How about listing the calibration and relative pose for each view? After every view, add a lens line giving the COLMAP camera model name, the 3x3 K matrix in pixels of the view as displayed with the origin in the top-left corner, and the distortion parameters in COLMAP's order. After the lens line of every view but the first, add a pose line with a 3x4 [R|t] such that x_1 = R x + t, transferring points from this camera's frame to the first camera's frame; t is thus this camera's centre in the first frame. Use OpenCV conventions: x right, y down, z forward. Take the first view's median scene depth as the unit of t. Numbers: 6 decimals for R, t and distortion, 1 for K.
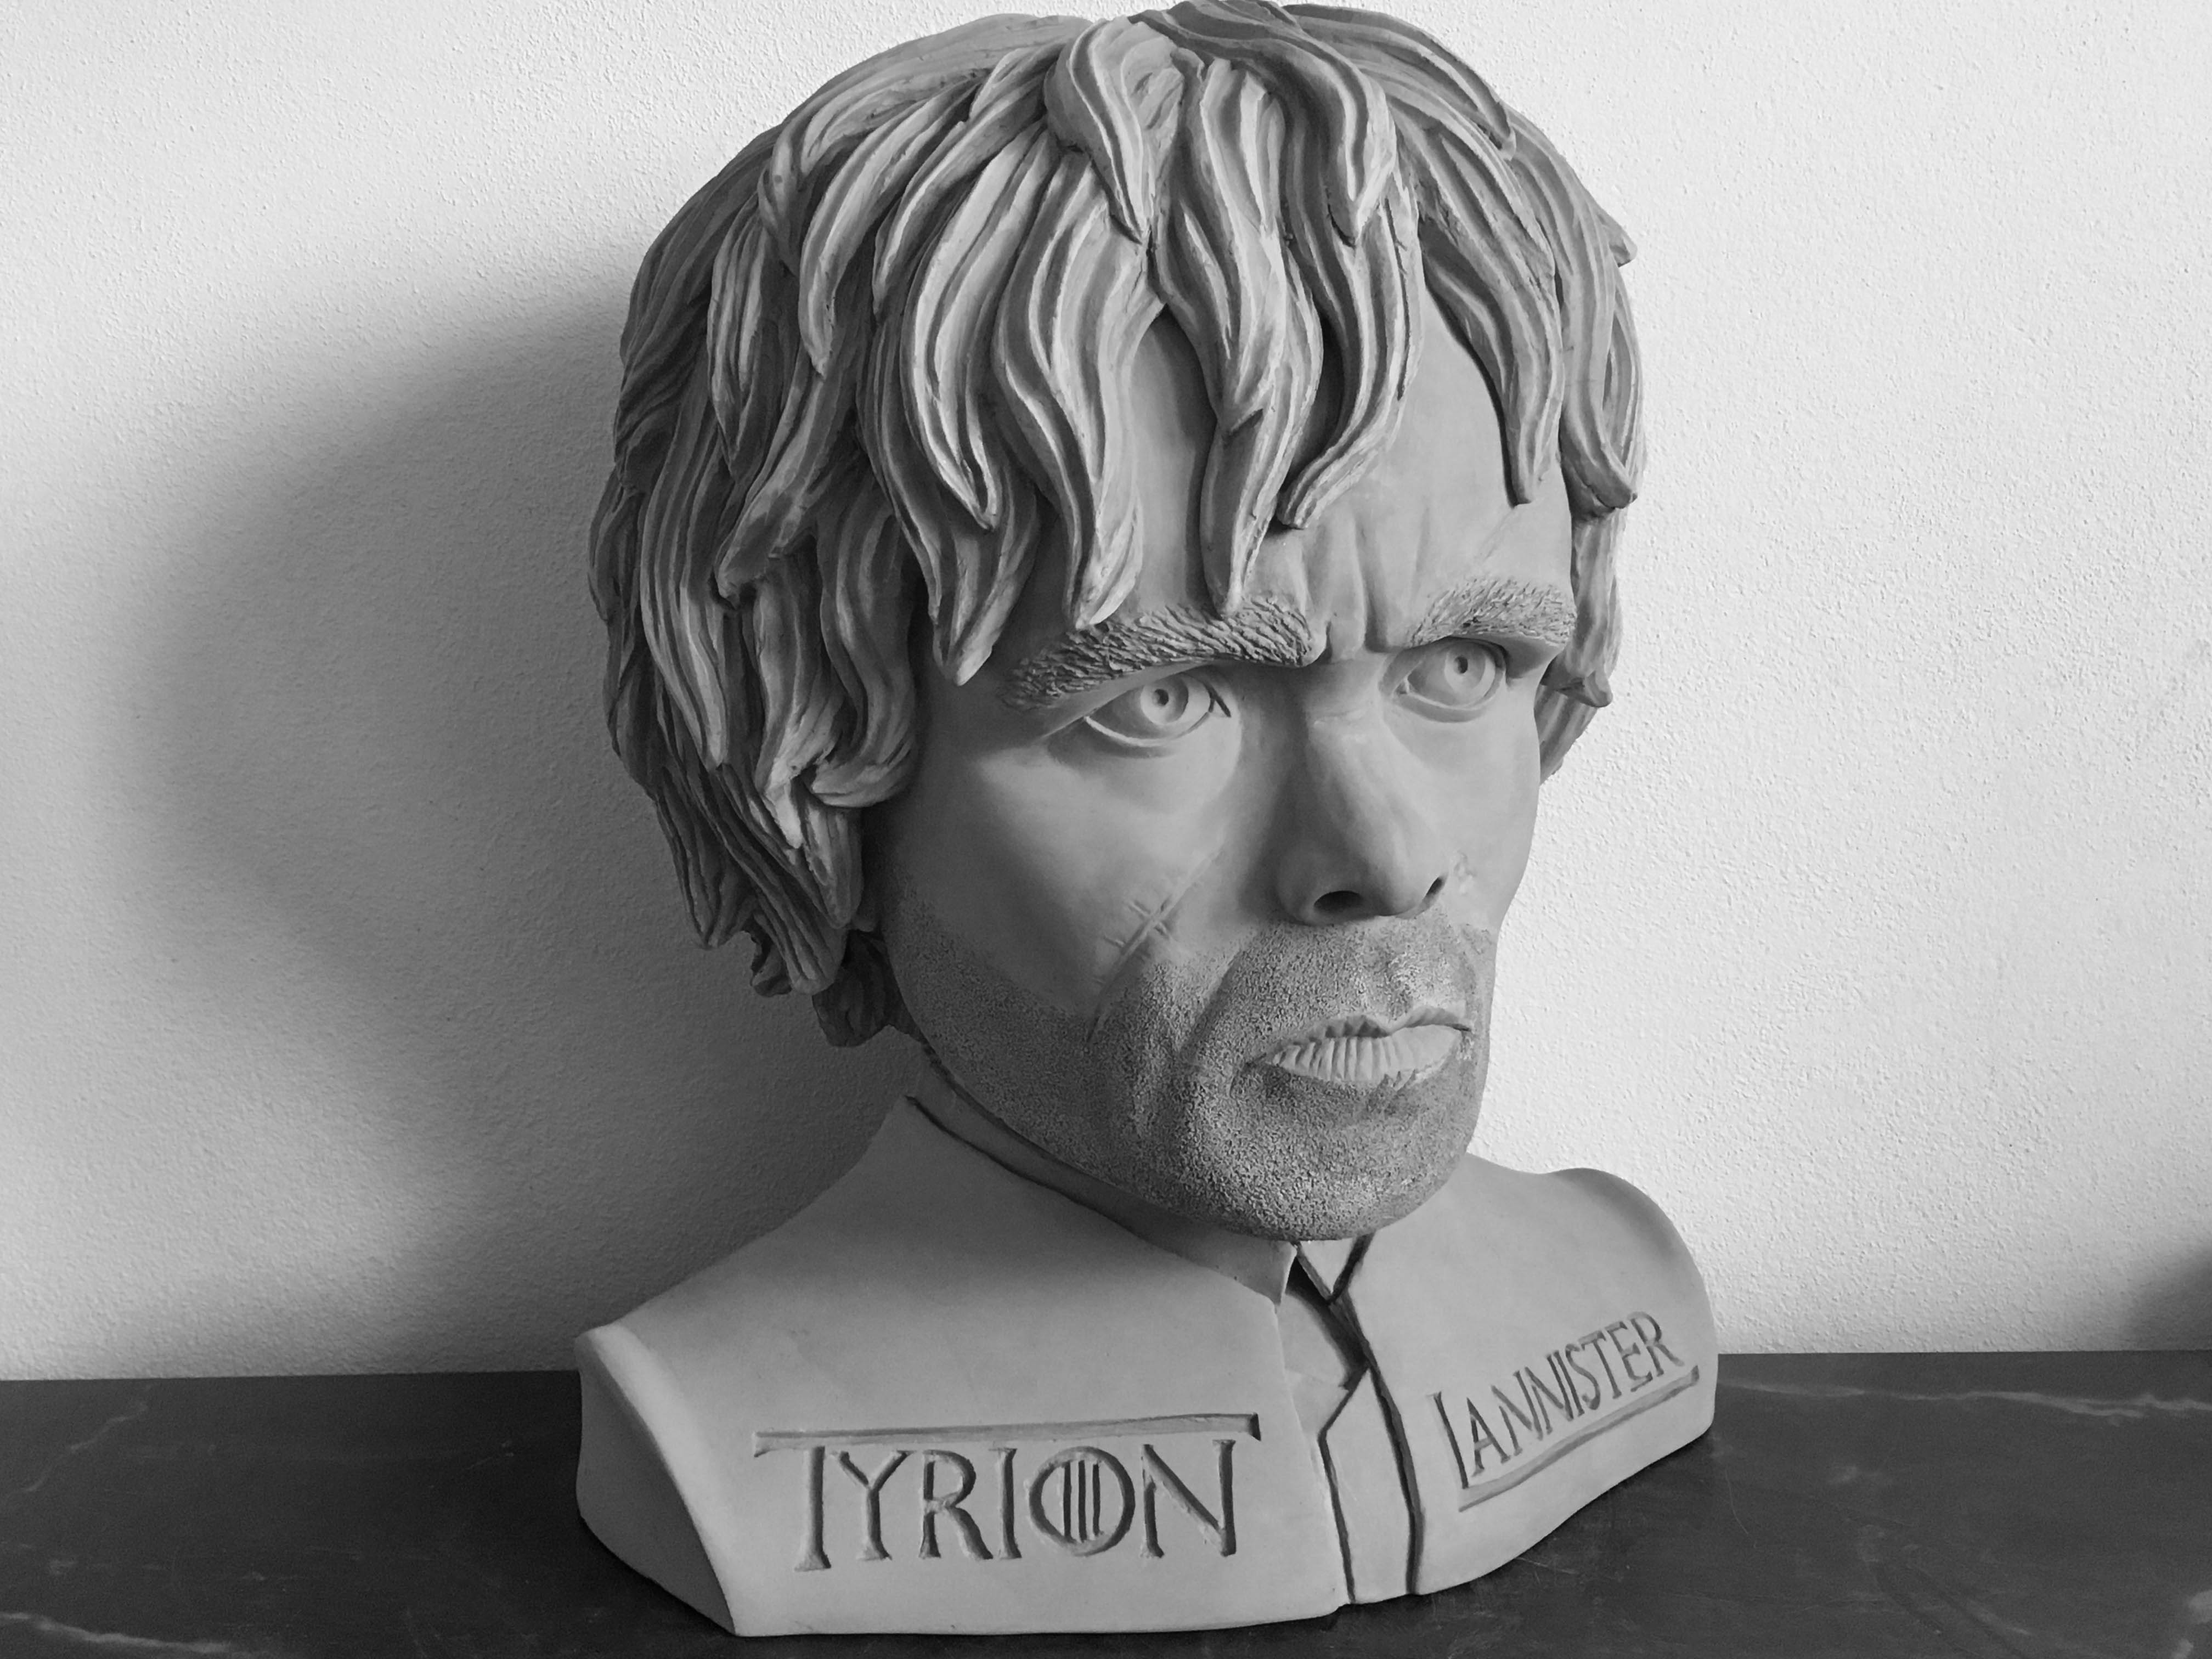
lens RADIAL K [[2395.1, 0, 1106.0], [0, 2395.1, 829.5], [0, 0, 1]] dist [0.051460, 0.002073]
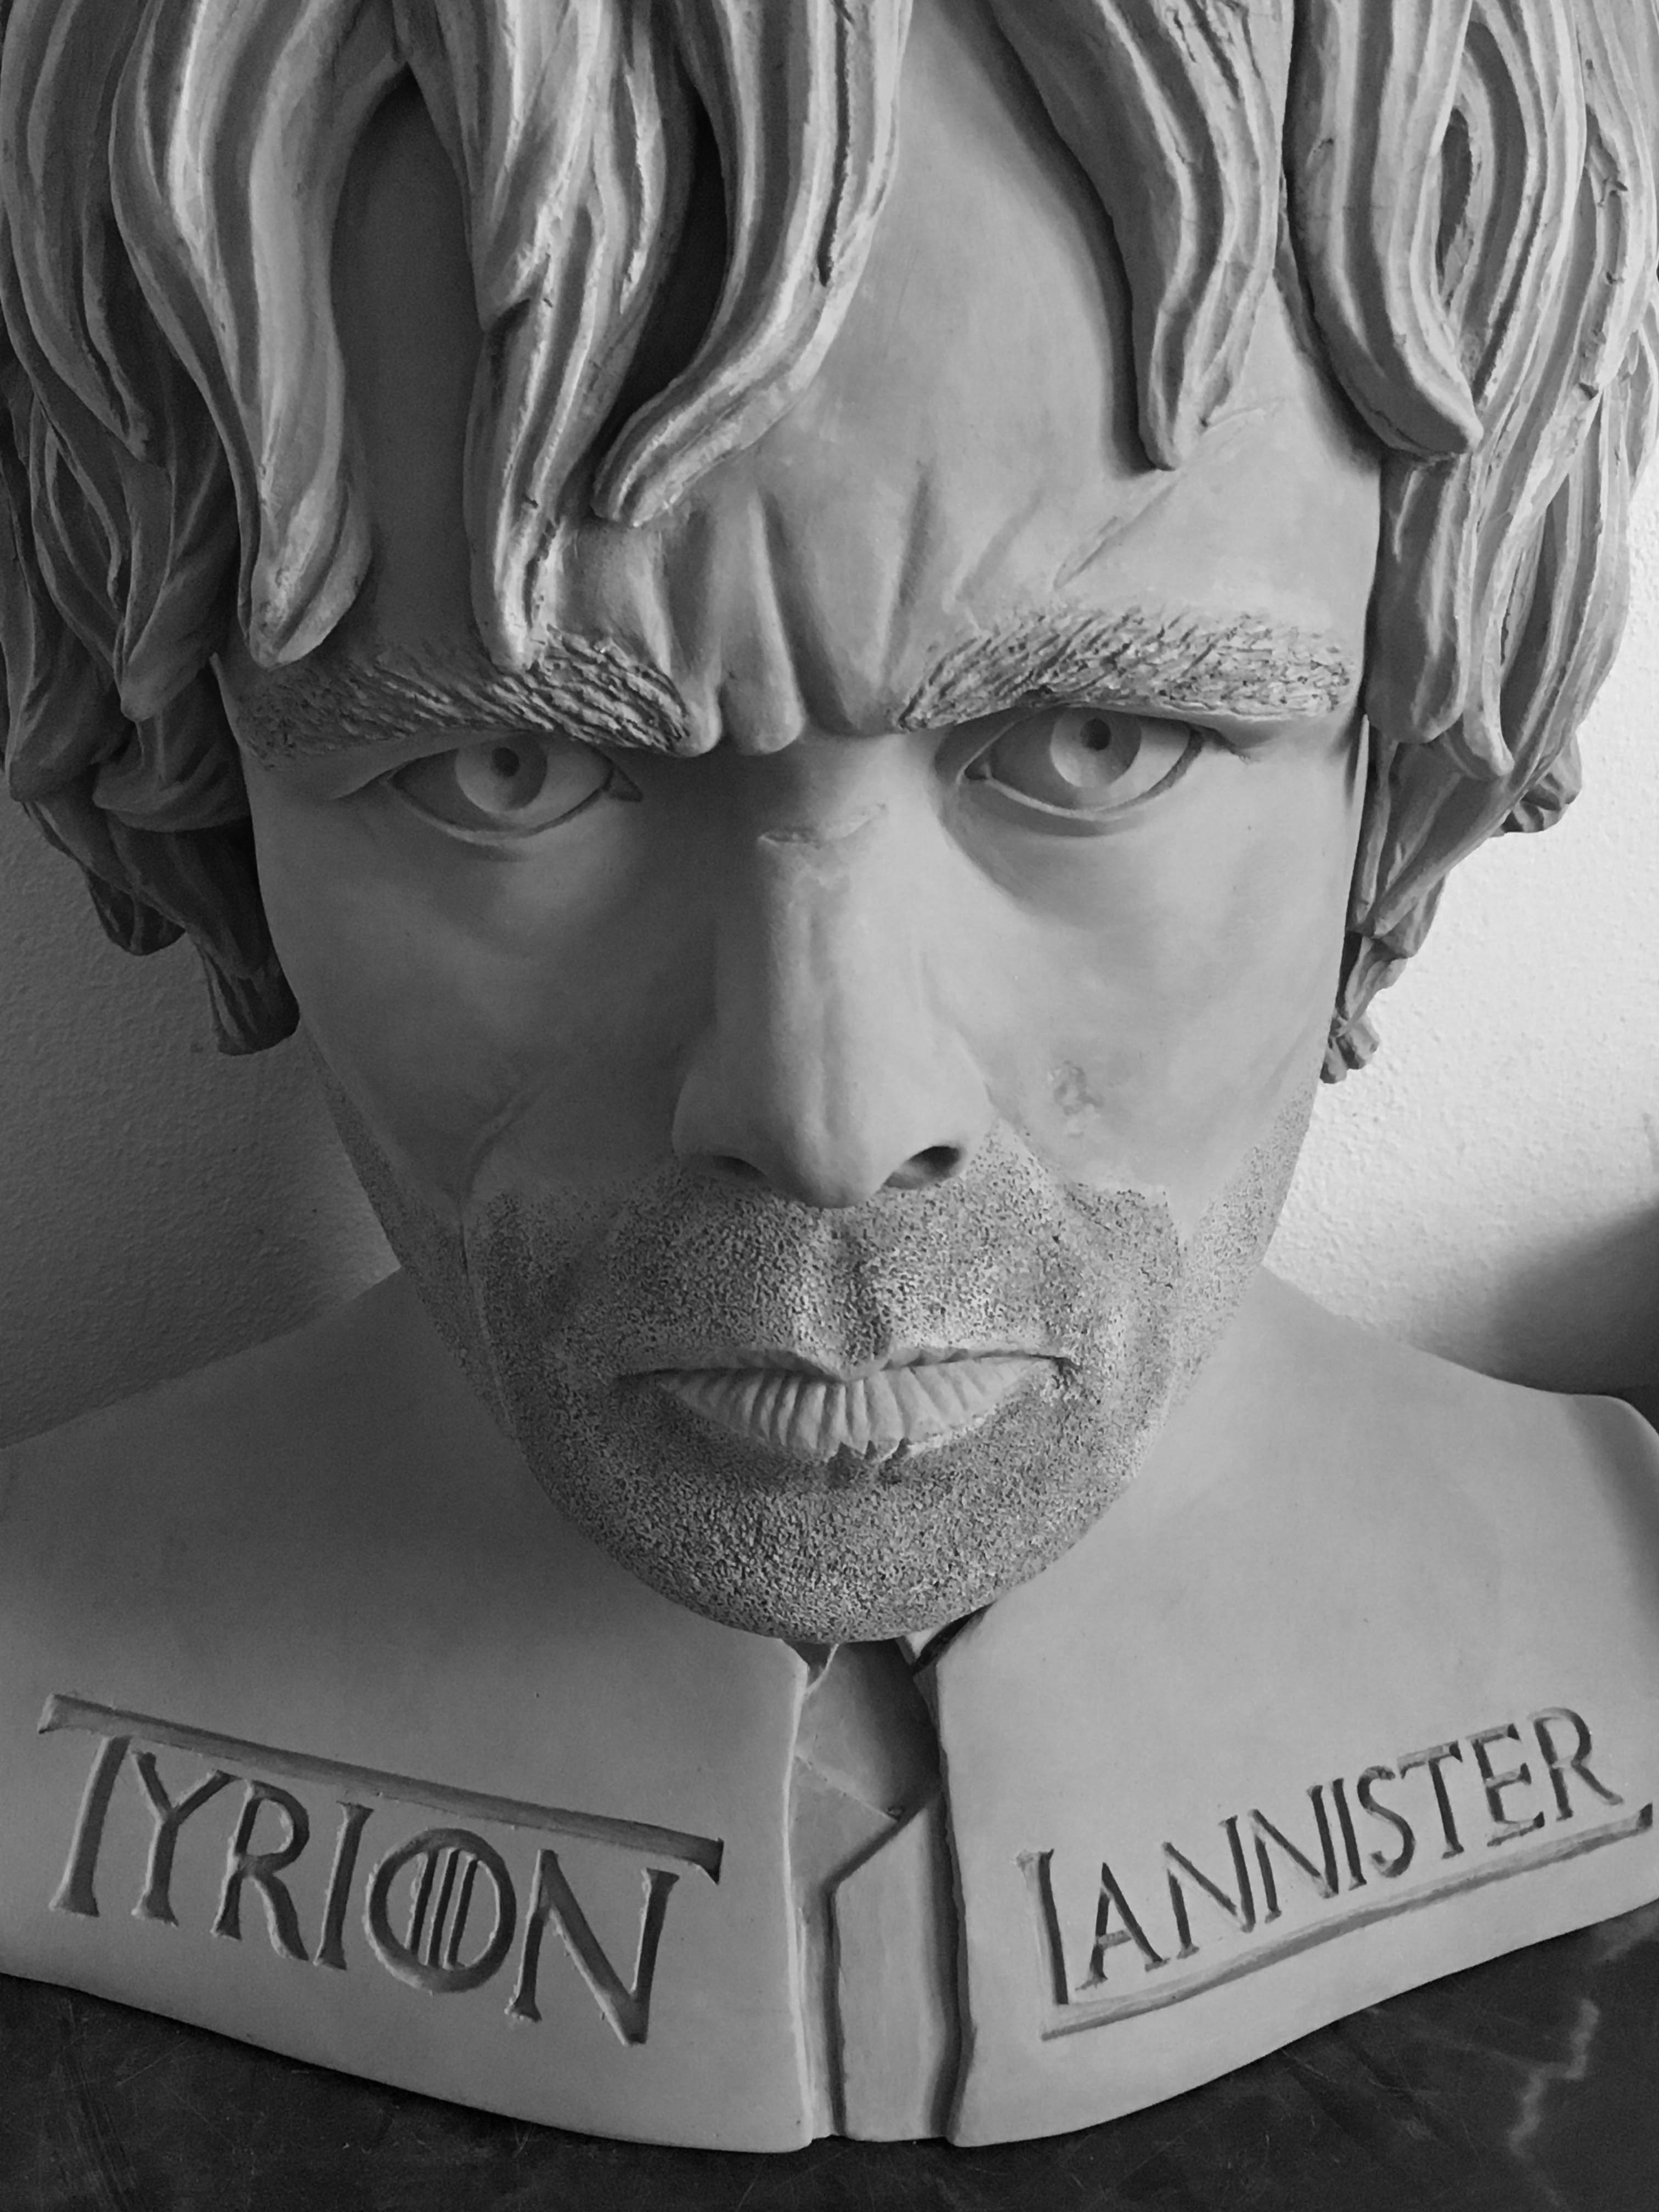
lens RADIAL K [[2915.6, 0, 829.5], [0, 2915.6, 1106.0], [0, 0, 1]] dist [0.051589, -0.013209]
pose [[0.932393, 0.161184, -0.323517, 0.320386], [-0.066956, 0.956594, 0.283628, -0.172247], [0.355191, -0.242791, 0.902714, 0.367888]]
